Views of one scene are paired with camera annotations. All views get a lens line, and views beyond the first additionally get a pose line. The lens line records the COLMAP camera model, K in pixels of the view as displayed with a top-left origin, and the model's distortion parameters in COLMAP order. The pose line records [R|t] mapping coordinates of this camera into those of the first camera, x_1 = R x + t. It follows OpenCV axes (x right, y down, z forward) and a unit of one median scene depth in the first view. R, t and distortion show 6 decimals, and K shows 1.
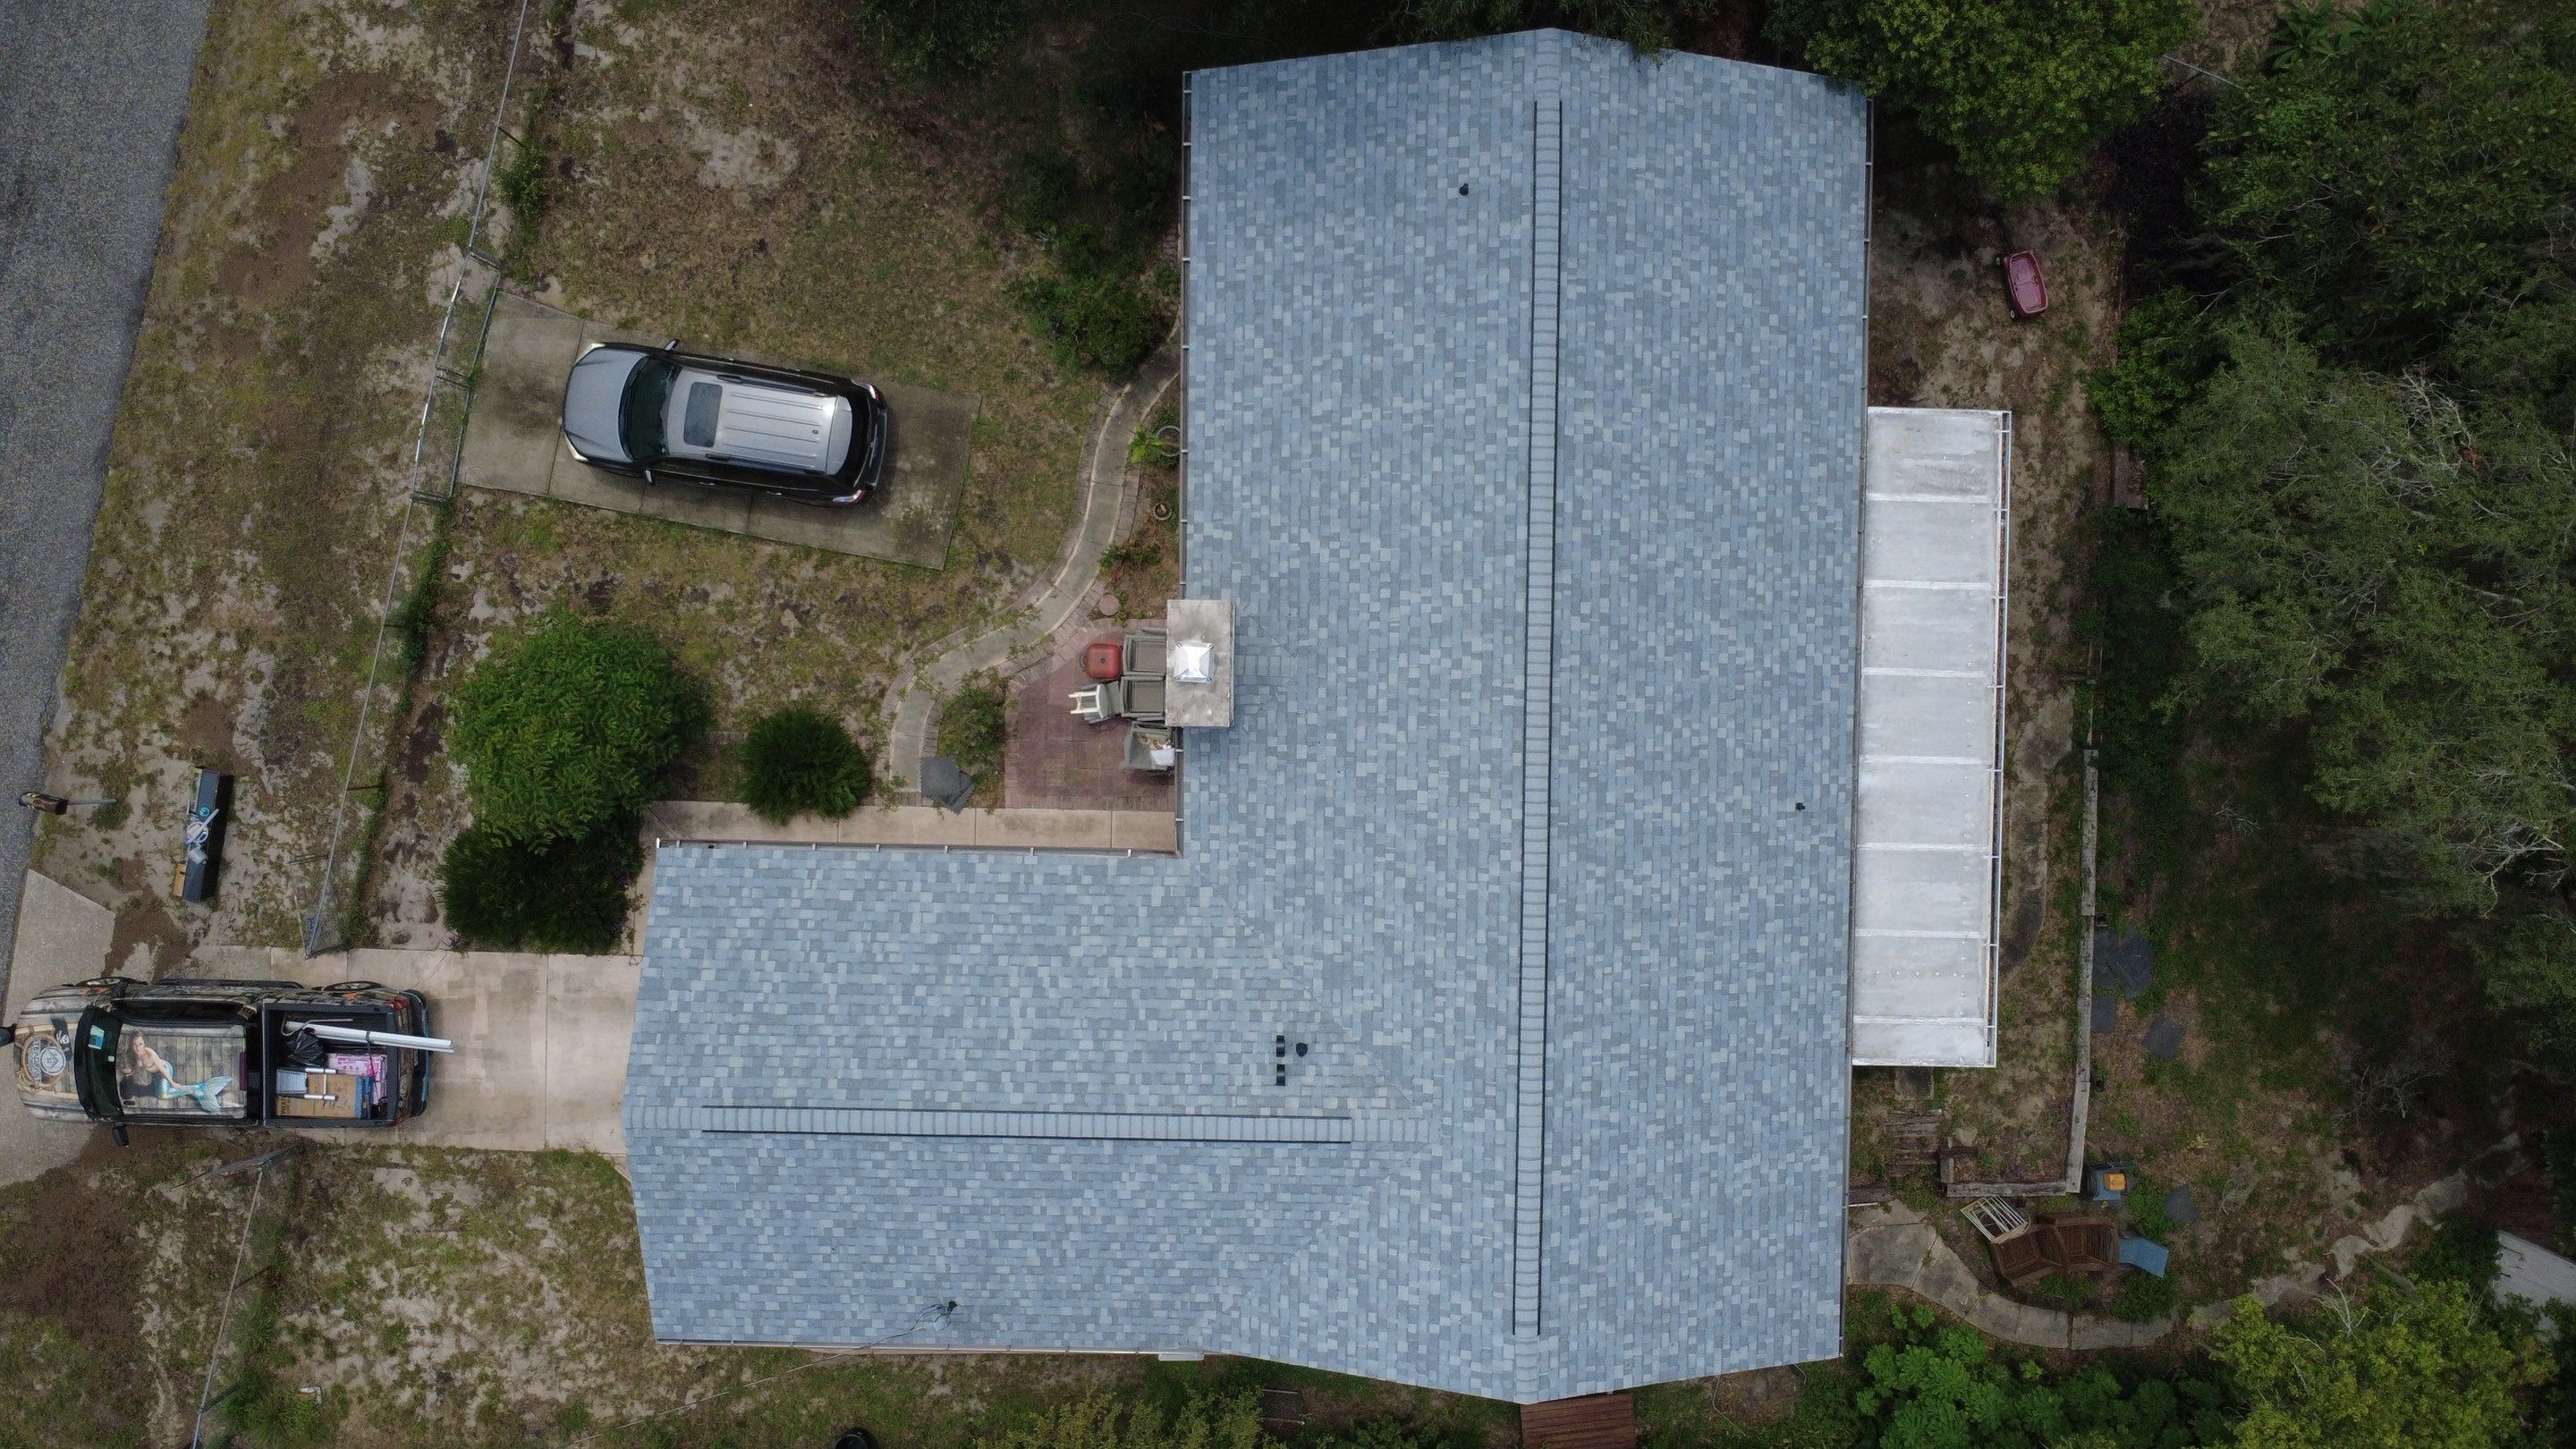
lens RADIAL K [[1878.8, 0, 1282.0], [0, 1878.8, 720.9], [0, 0, 1]] dist [-0.003103, 0.005943]
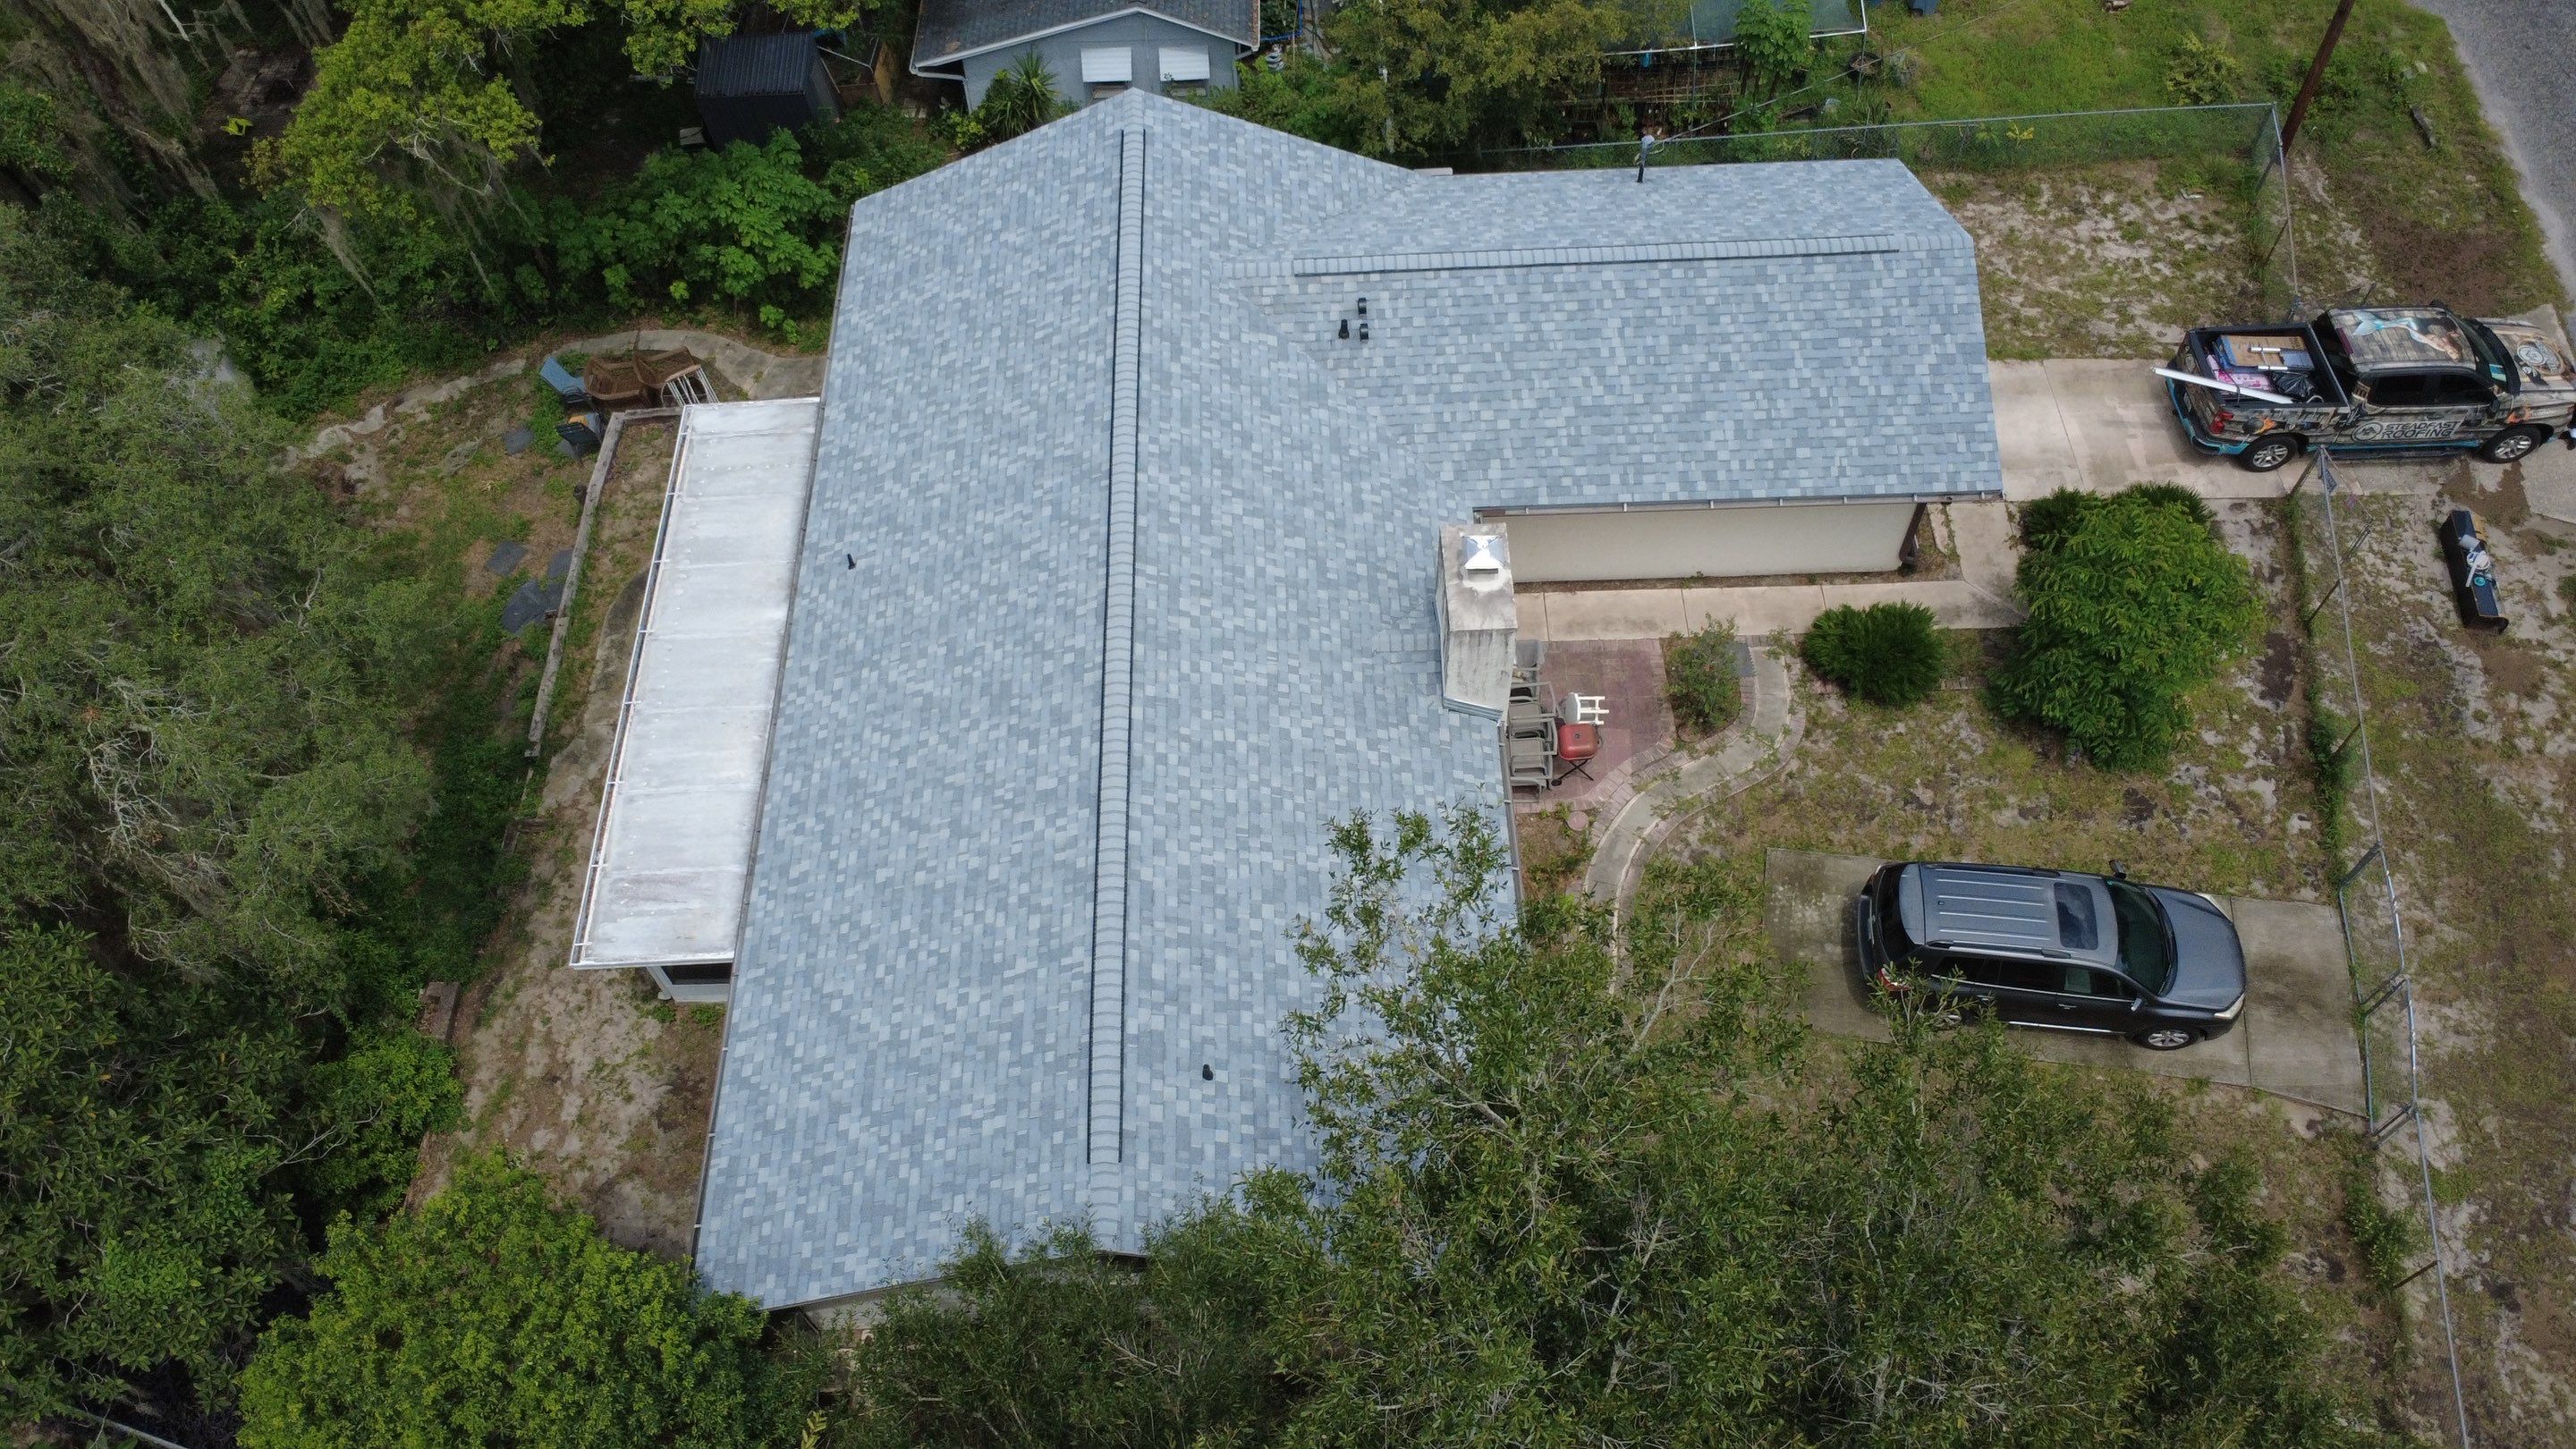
lens RADIAL K [[1878.8, 0, 1286.6], [0, 1878.8, 718.9], [0, 0, 1]] dist [-0.003103, 0.005943]
pose [[-0.998721, 0.050555, 0.000803, 0.046503], [-0.042202, -0.842237, 0.537453, -0.505121], [0.027847, 0.536731, 0.843294, 0.198744]]
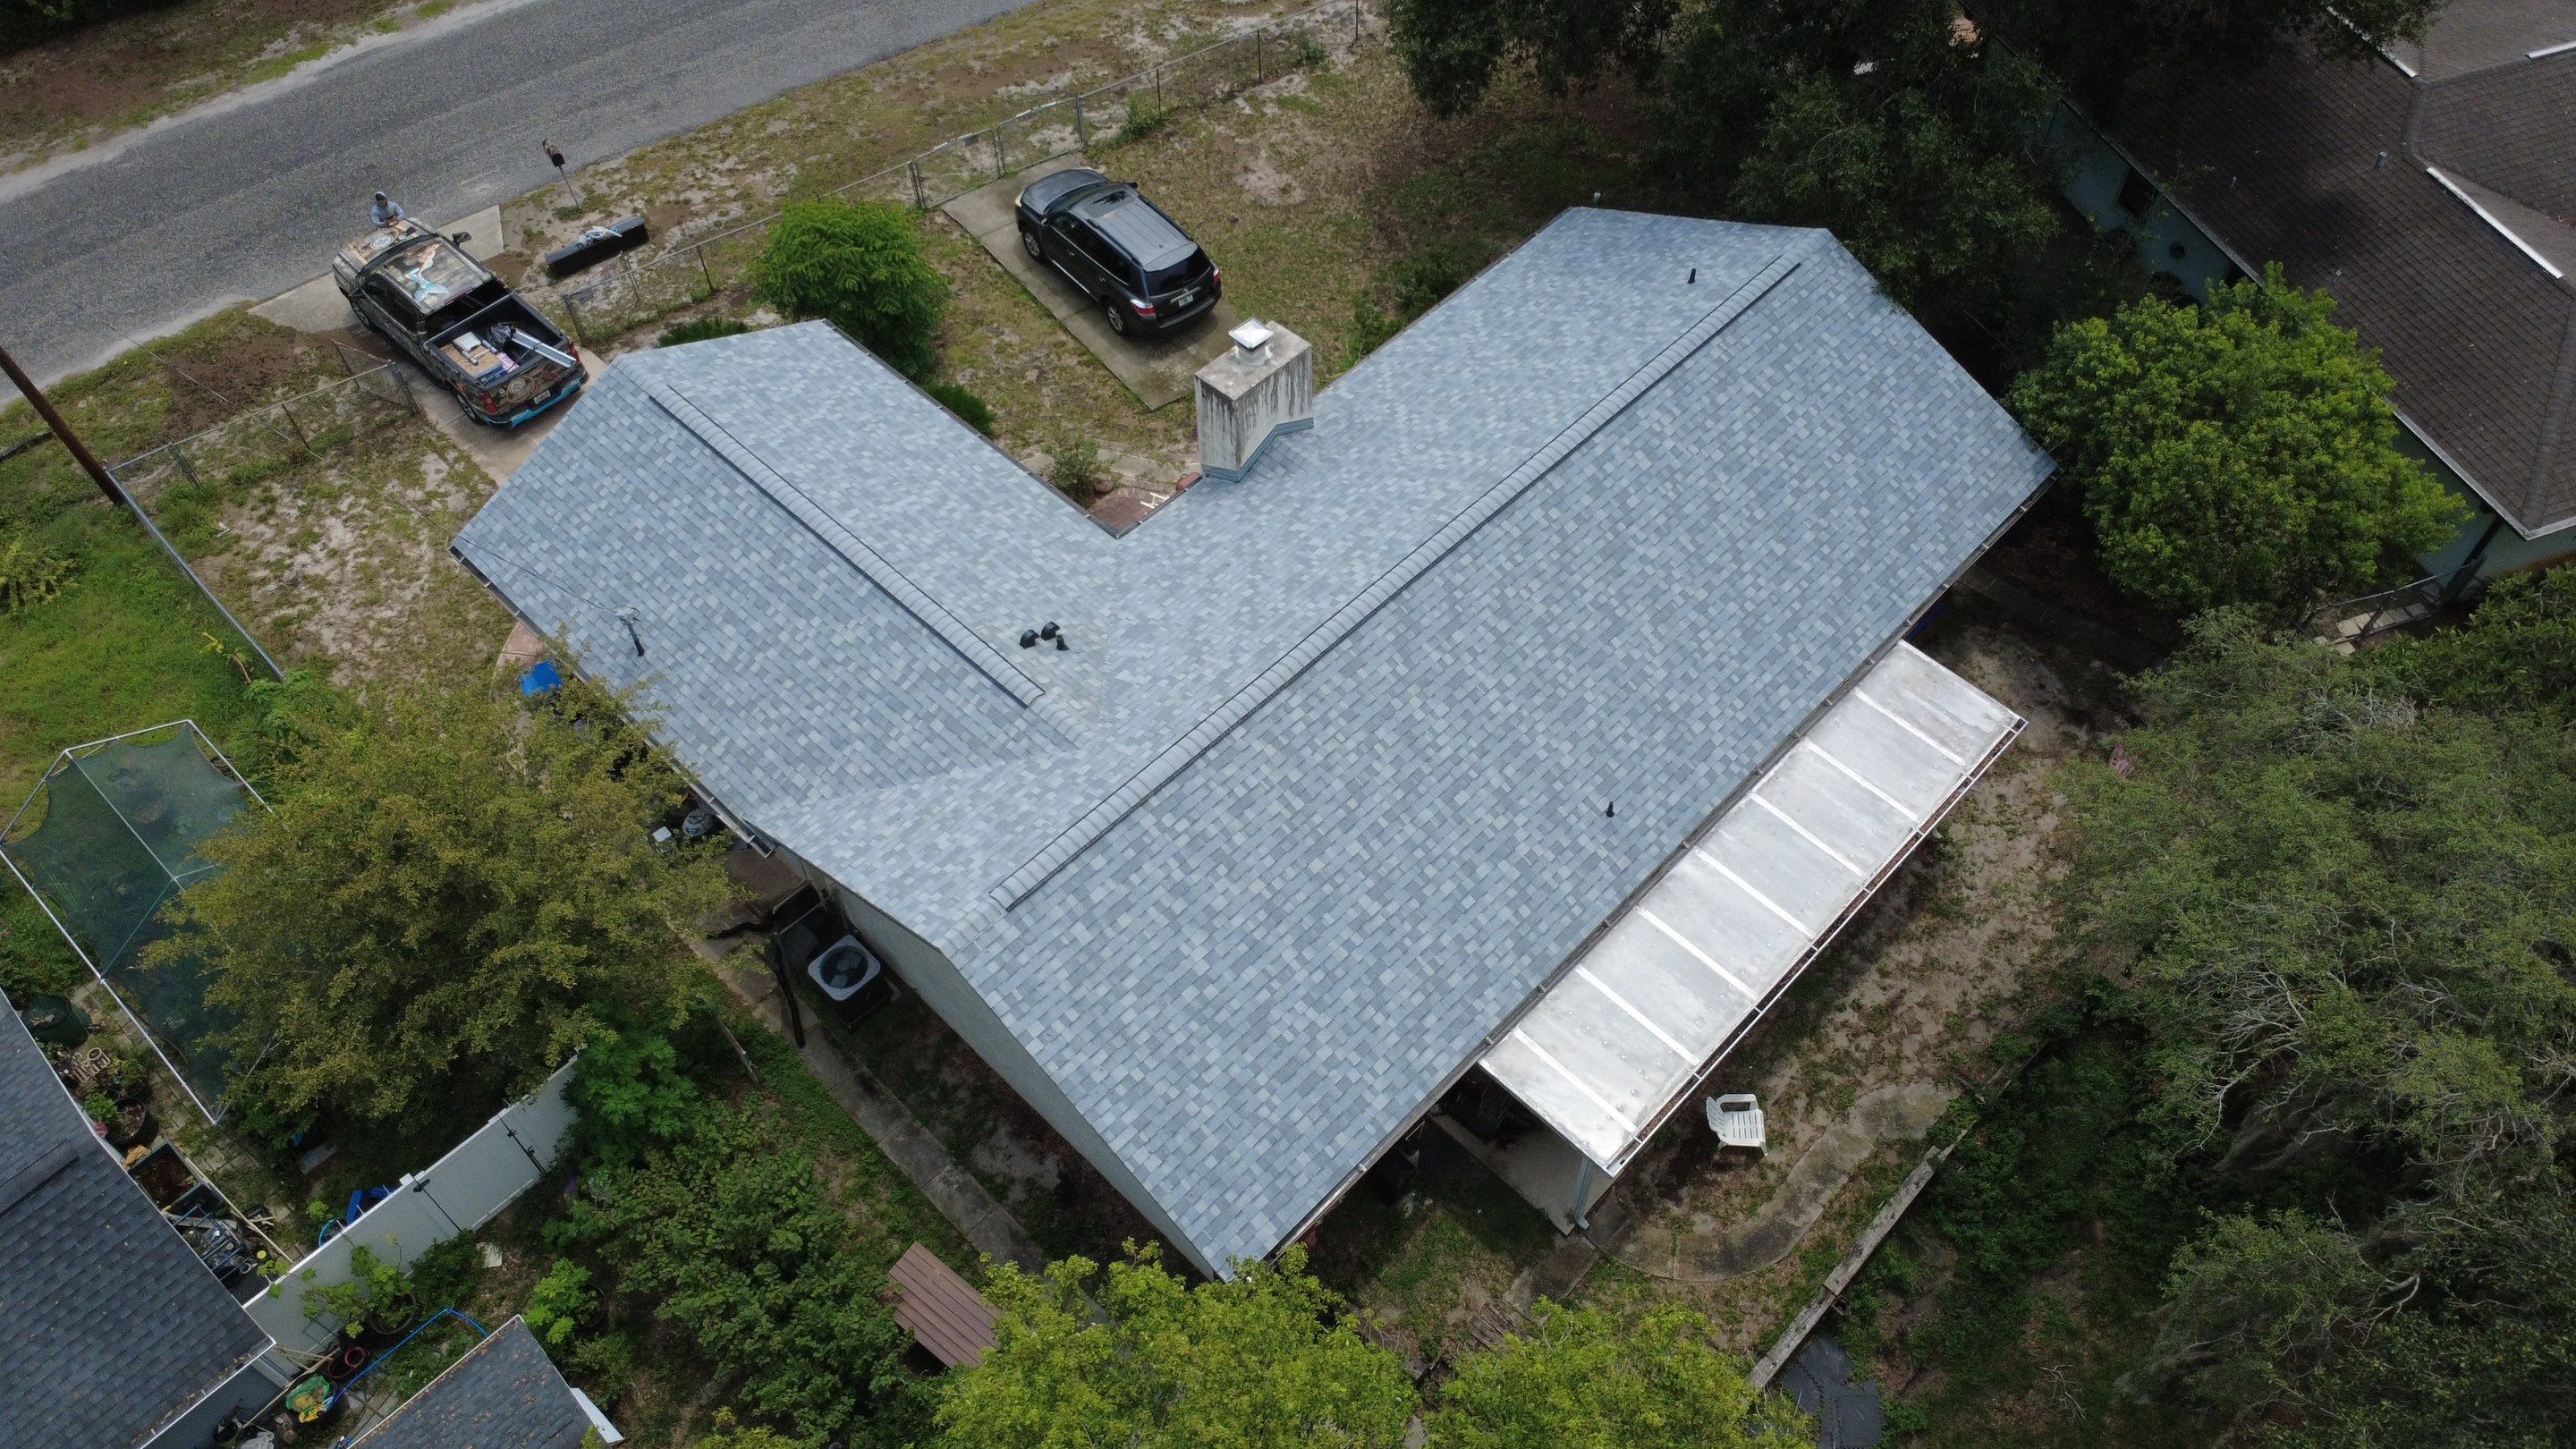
lens RADIAL K [[1878.8, 0, 1283.1], [0, 1878.8, 718.4], [0, 0, 1]] dist [-0.003103, 0.005943]
pose [[0.728585, 0.530964, -0.432713, 0.485803], [-0.684944, 0.568298, -0.455948, 0.505264], [0.003818, 0.628582, 0.777734, 0.214002]]
